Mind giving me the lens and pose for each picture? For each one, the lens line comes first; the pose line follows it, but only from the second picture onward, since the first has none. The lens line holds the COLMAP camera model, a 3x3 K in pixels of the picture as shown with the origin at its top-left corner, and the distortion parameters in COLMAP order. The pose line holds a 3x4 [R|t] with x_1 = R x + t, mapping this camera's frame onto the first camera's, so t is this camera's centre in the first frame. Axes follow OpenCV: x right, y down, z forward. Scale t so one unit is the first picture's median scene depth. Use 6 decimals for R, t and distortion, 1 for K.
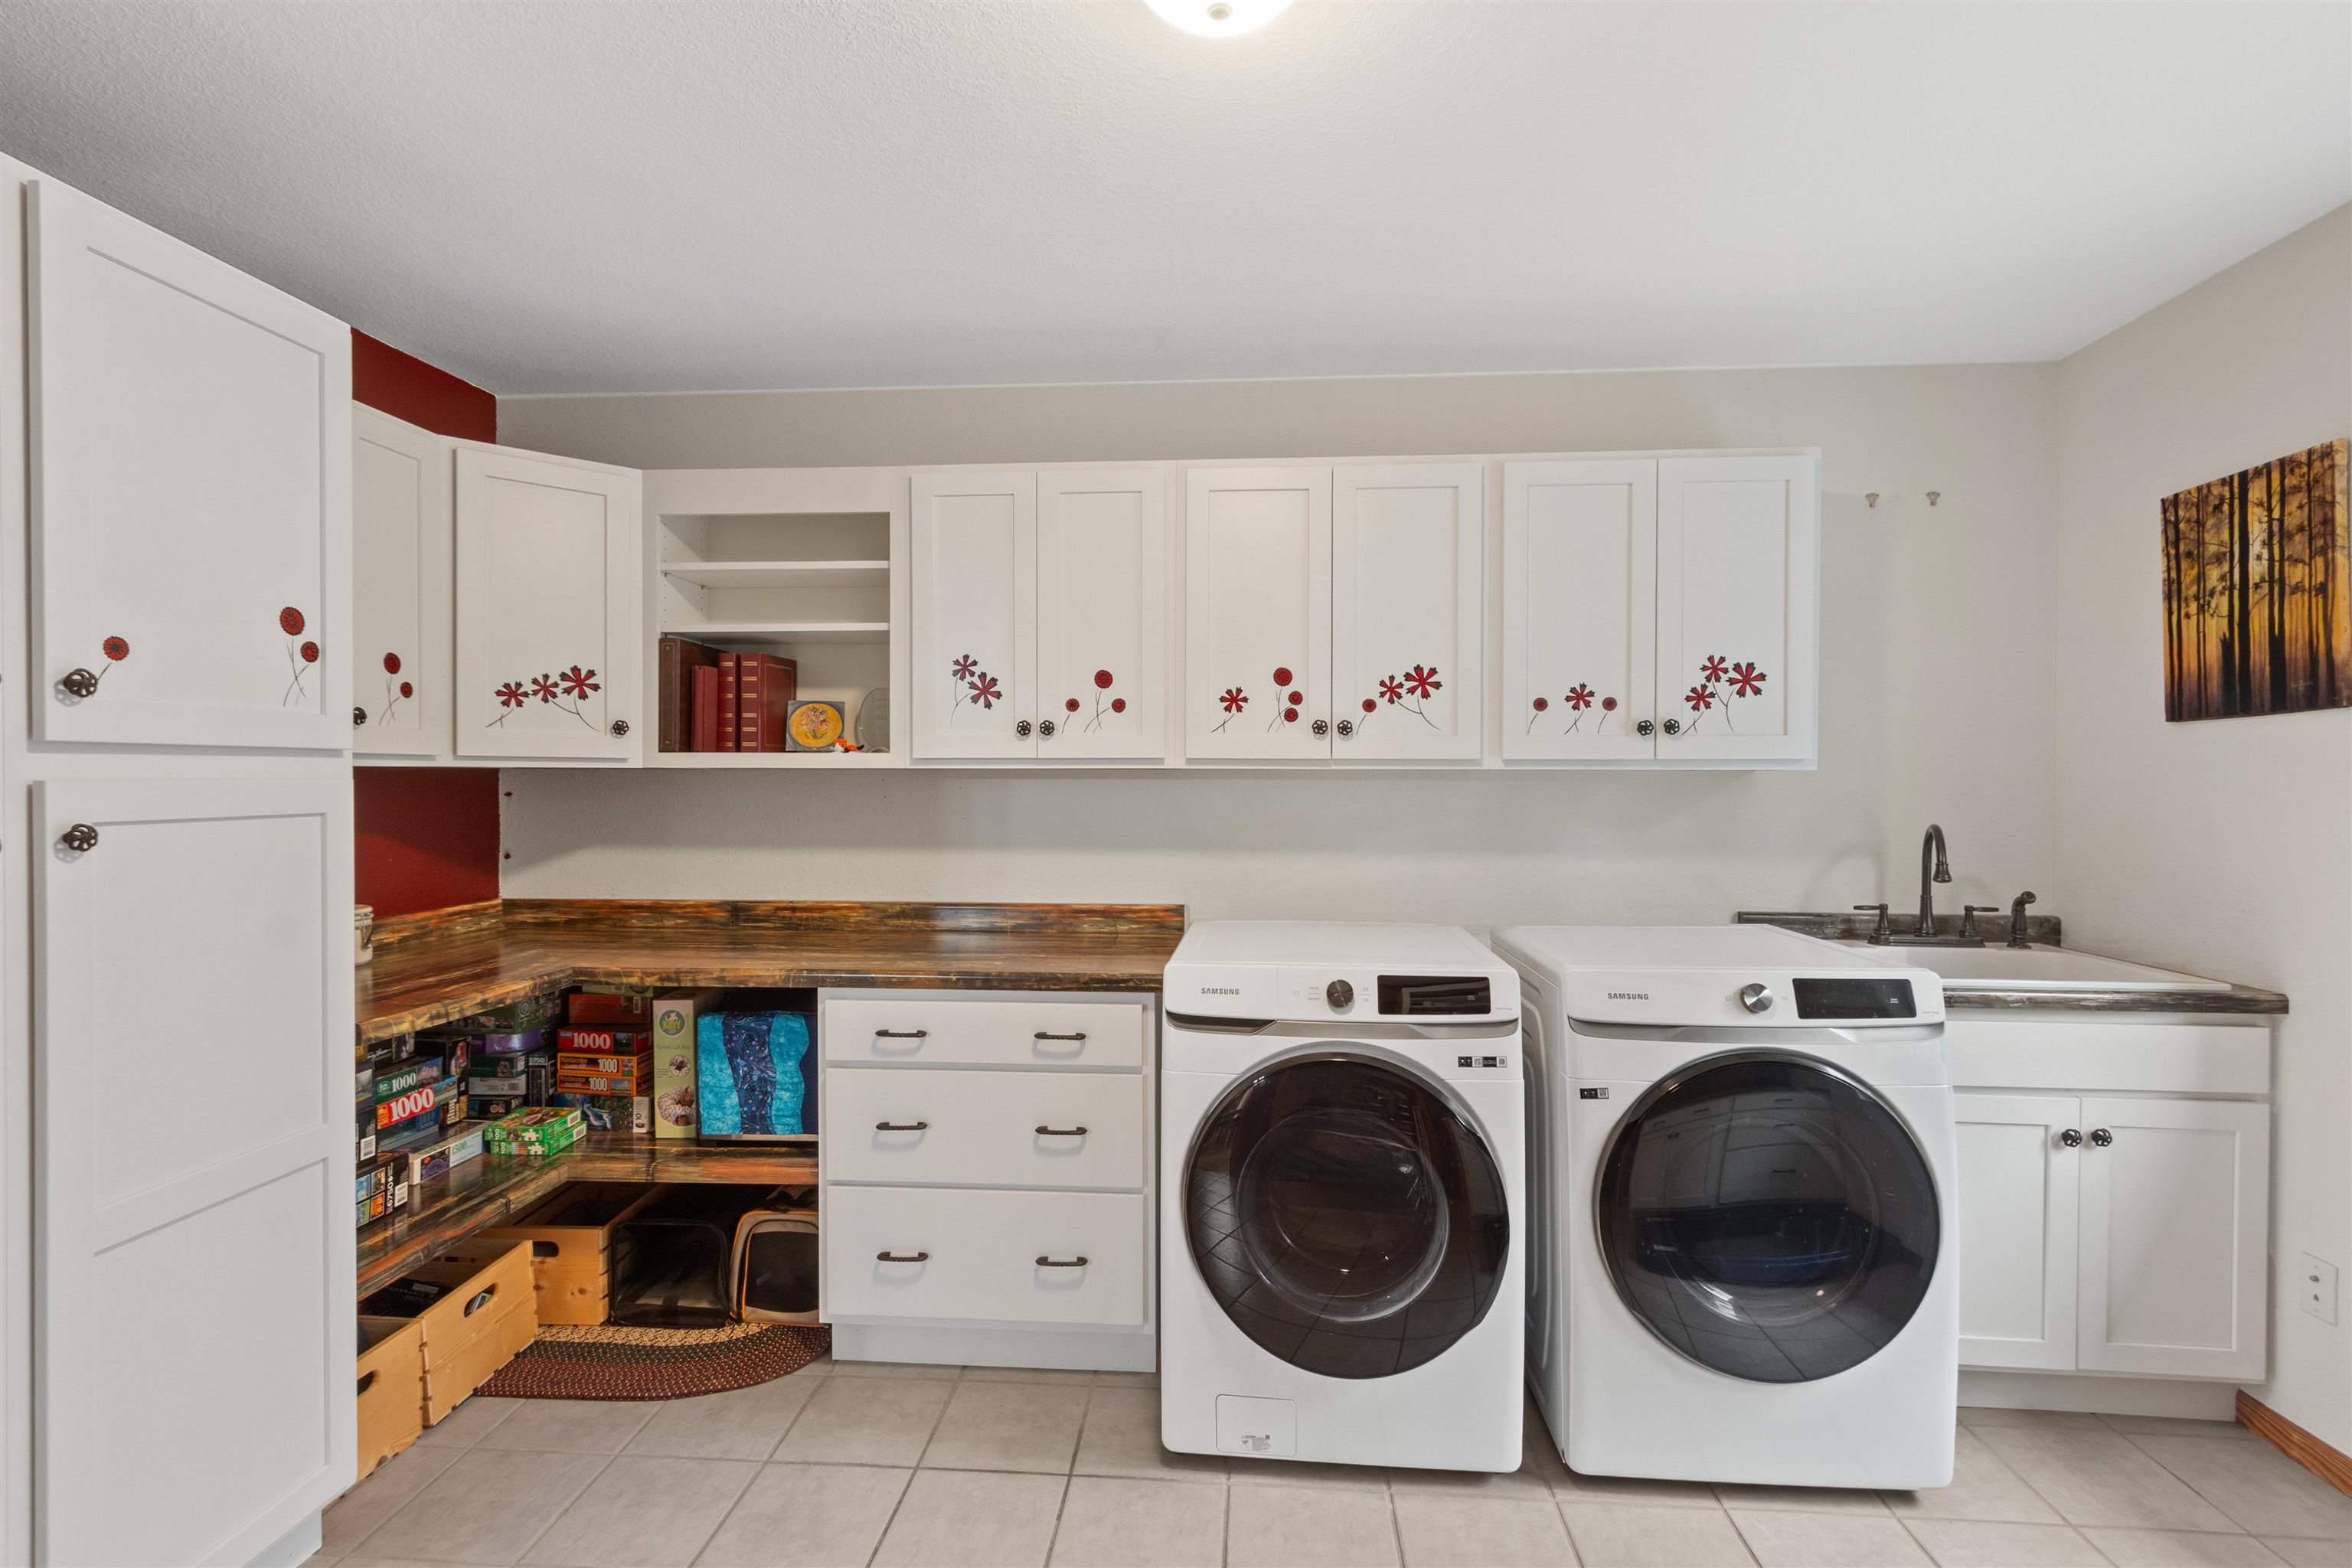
lens RADIAL K [[1109.3, 0, 1188.5], [0, 1109.3, 769.8], [0, 0, 1]] dist [0.001925, -0.000440]
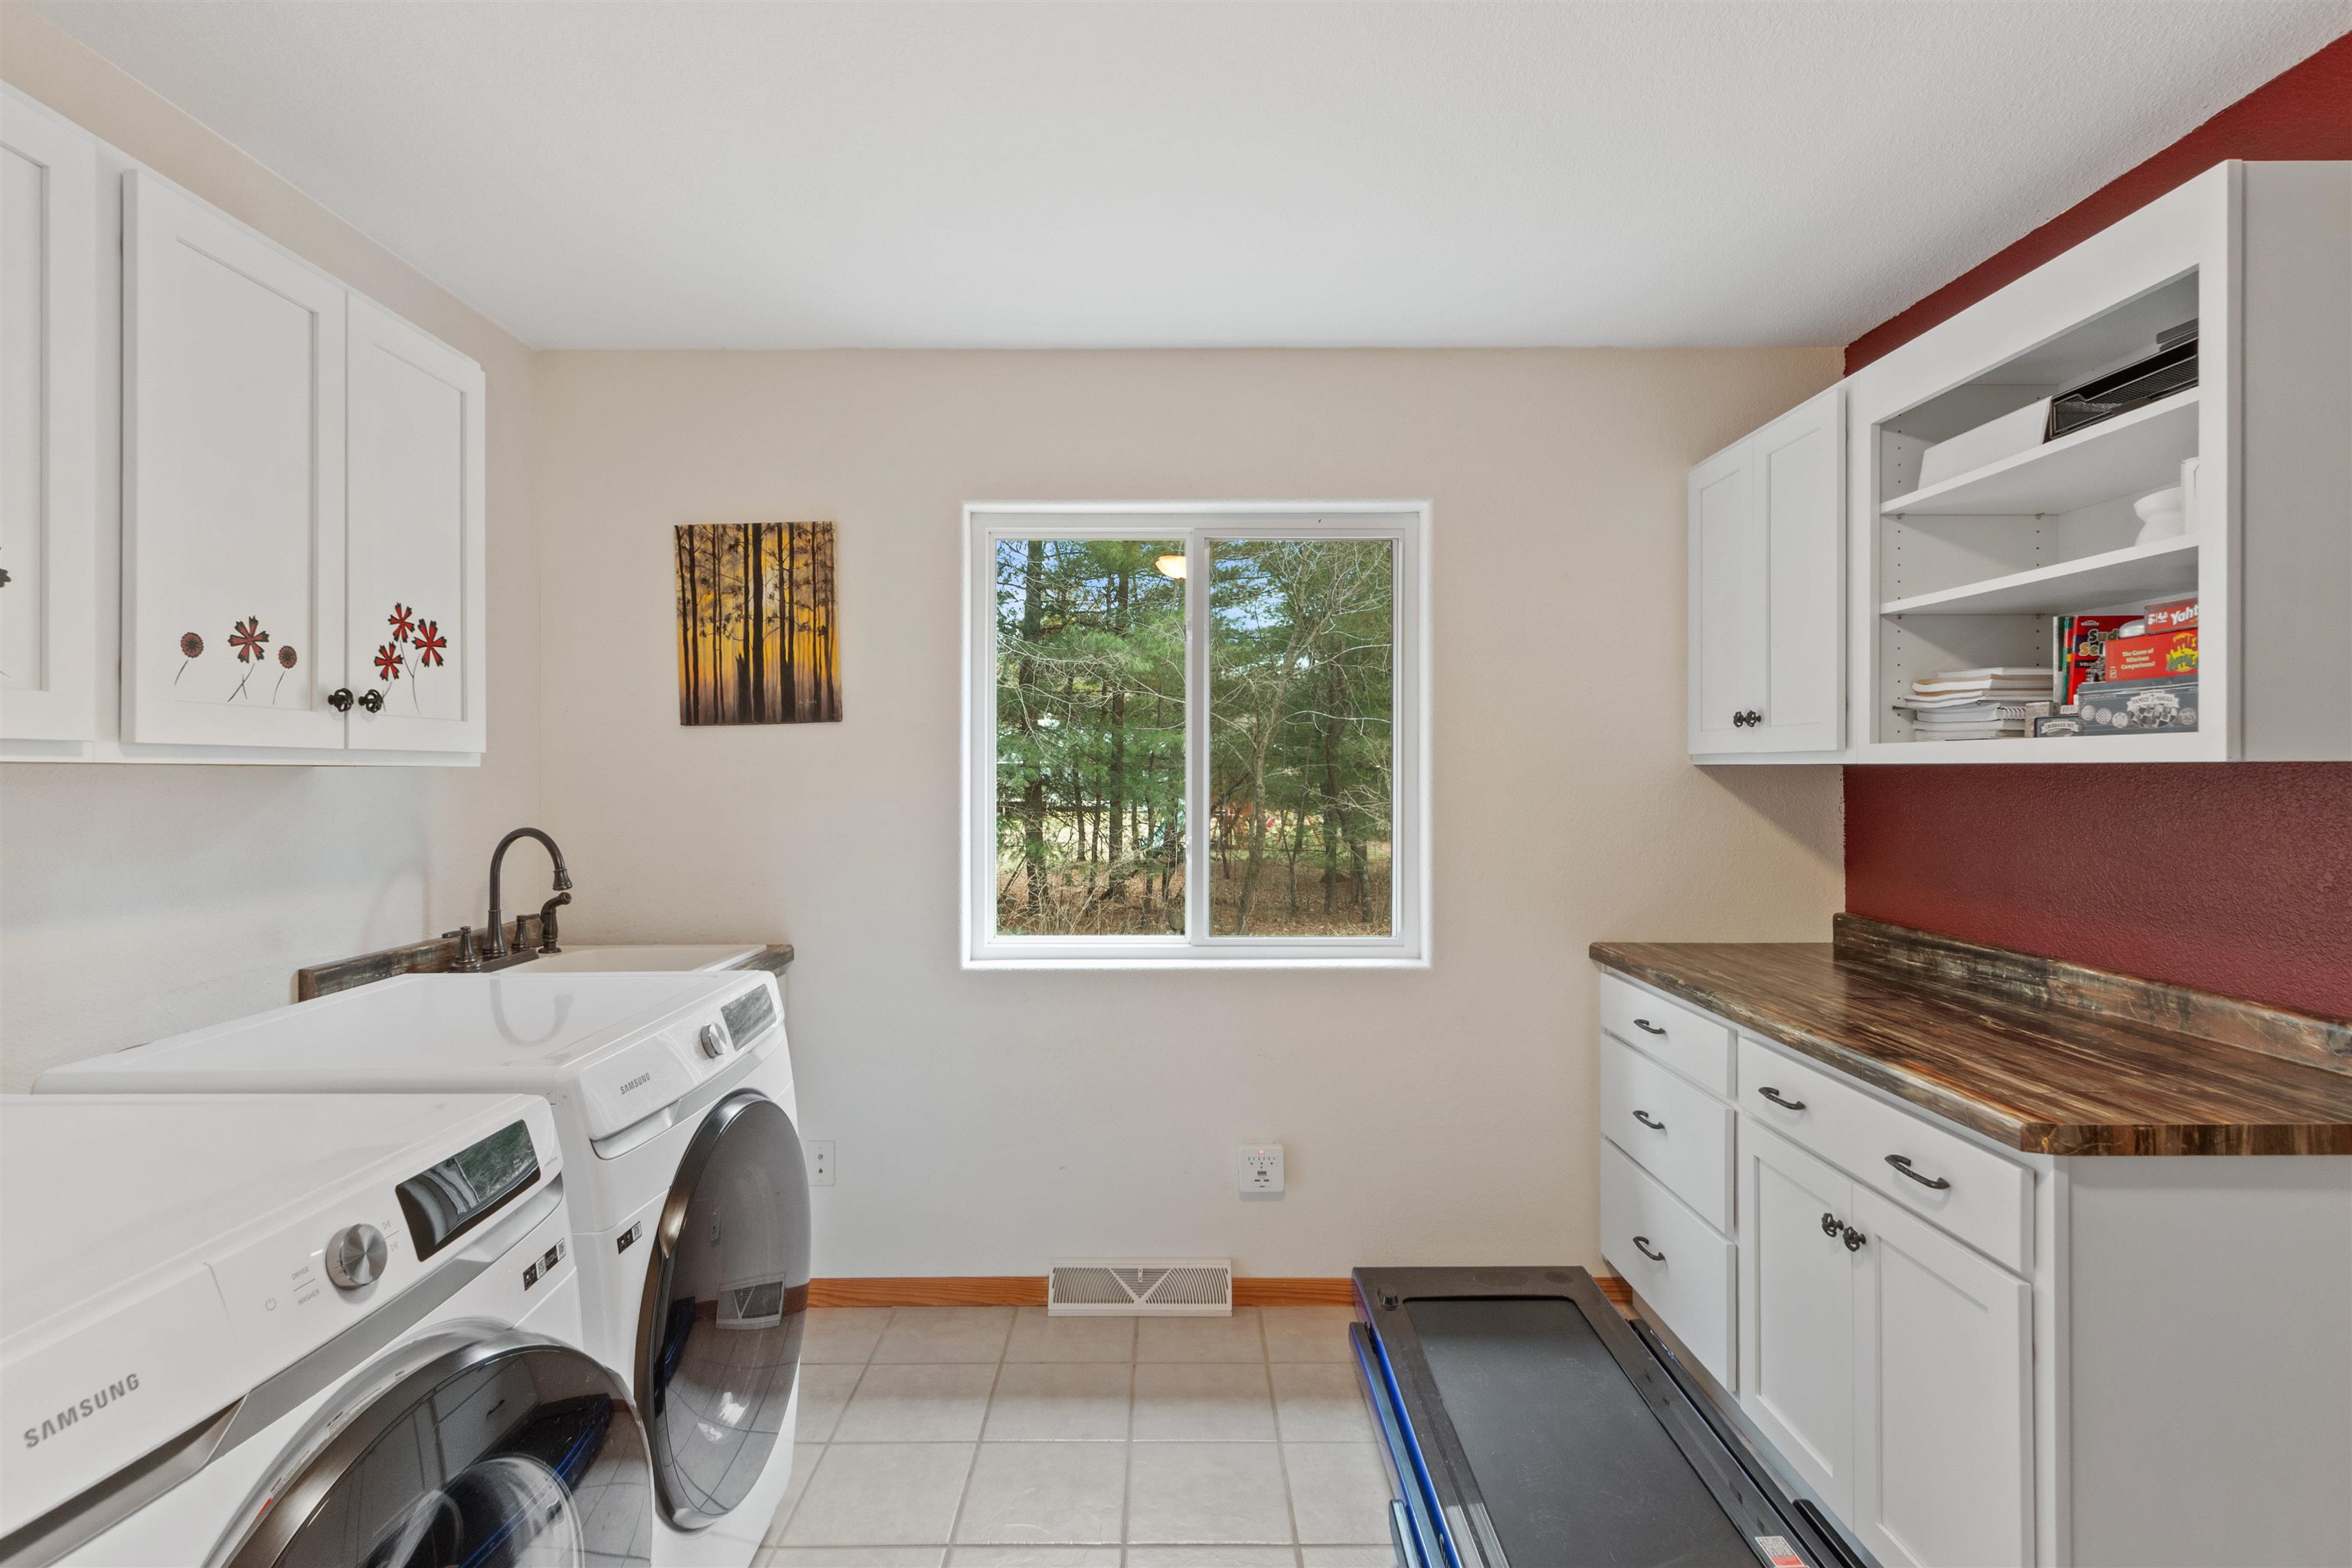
lens RADIAL K [[1109.3, 0, 1188.5], [0, 1109.3, 769.8], [0, 0, 1]] dist [0.001925, -0.000440]
pose [[-0.070681, 0.001833, 0.997497, -0.292520], [-0.004494, 0.999988, -0.002156, 0.002223], [-0.997489, -0.004635, -0.070672, 0.598777]]
